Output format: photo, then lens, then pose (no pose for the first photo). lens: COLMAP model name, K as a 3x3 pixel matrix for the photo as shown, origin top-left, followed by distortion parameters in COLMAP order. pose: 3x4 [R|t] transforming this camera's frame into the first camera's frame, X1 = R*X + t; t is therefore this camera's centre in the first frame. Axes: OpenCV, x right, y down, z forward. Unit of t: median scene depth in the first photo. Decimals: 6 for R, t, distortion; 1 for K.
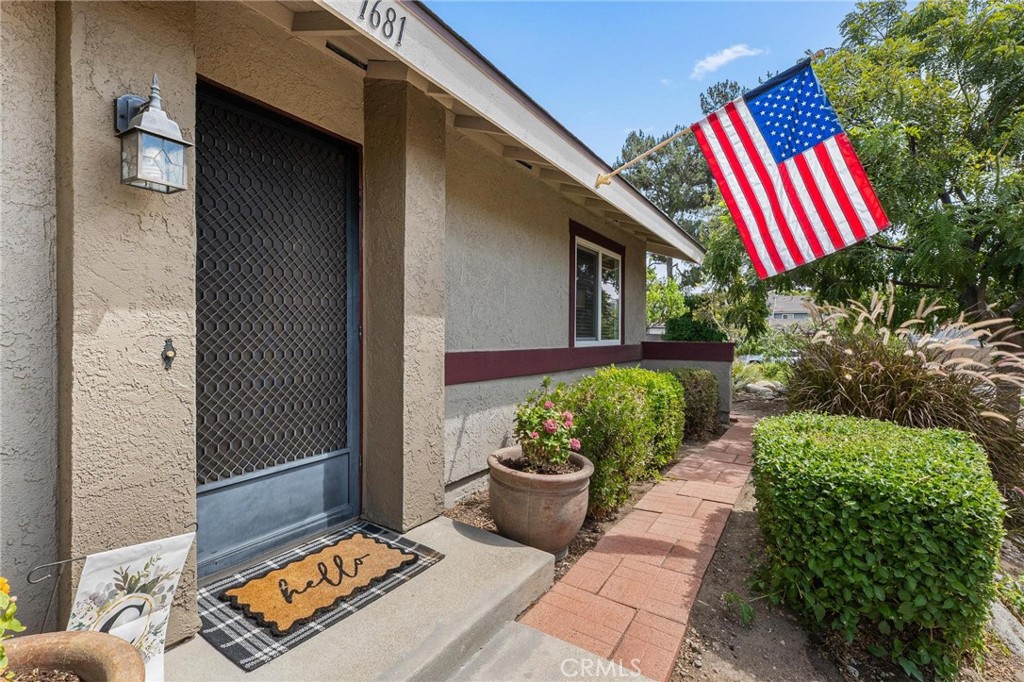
lens RADIAL K [[470.5, 0, 512.0], [0, 470.5, 341.0], [0, 0, 1]] dist [0.001332, 0.000141]
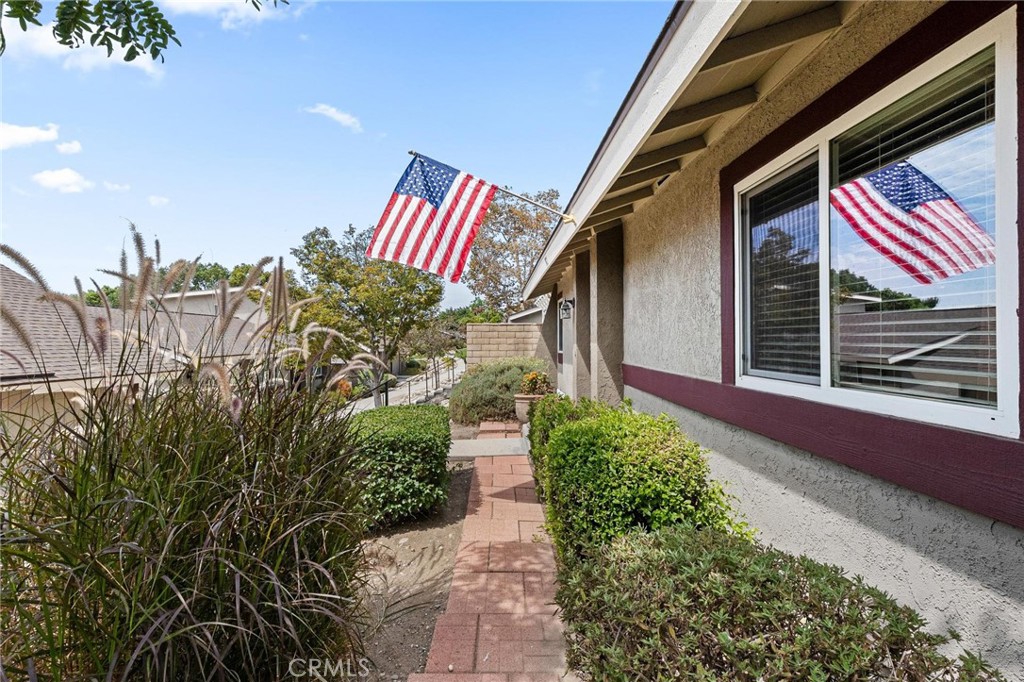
lens RADIAL K [[470.5, 0, 512.0], [0, 470.5, 341.0], [0, 0, 1]] dist [0.001332, 0.000141]
pose [[-0.827259, -0.002116, -0.561817, 1.289699], [-0.008540, 0.999925, 0.008808, -0.080977], [0.561756, 0.012084, -0.827215, 2.546831]]
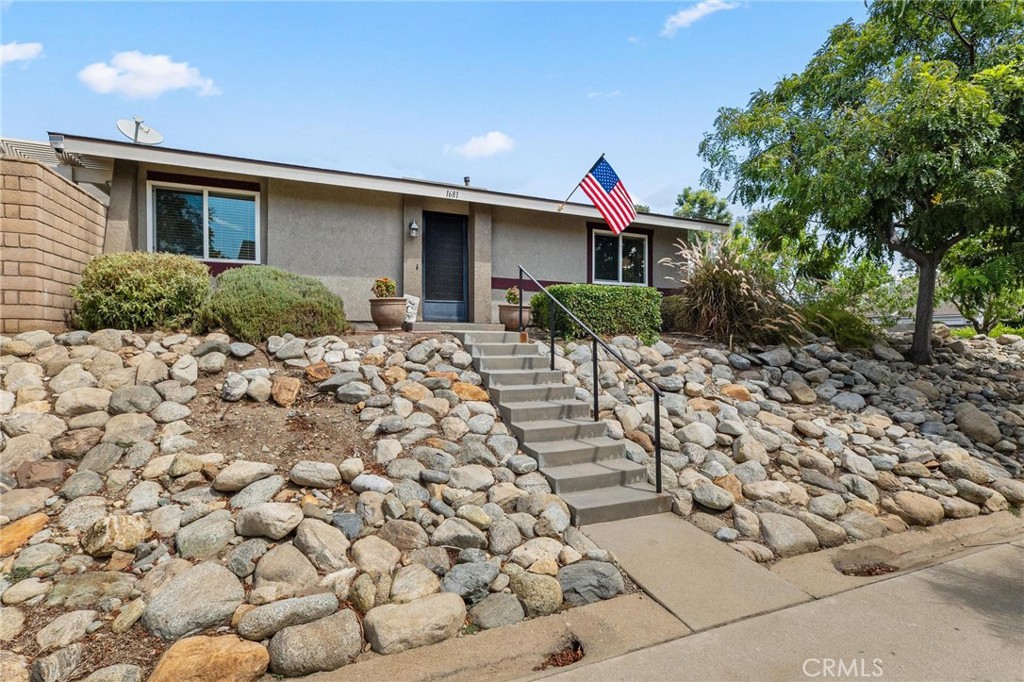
lens RADIAL K [[470.5, 0, 512.0], [0, 470.5, 341.0], [0, 0, 1]] dist [0.001332, 0.000141]
pose [[0.814968, -0.002990, -0.579499, 2.035181], [-0.007381, 0.999852, -0.015538, 0.590004], [0.579460, 0.016940, 0.814825, -1.707944]]
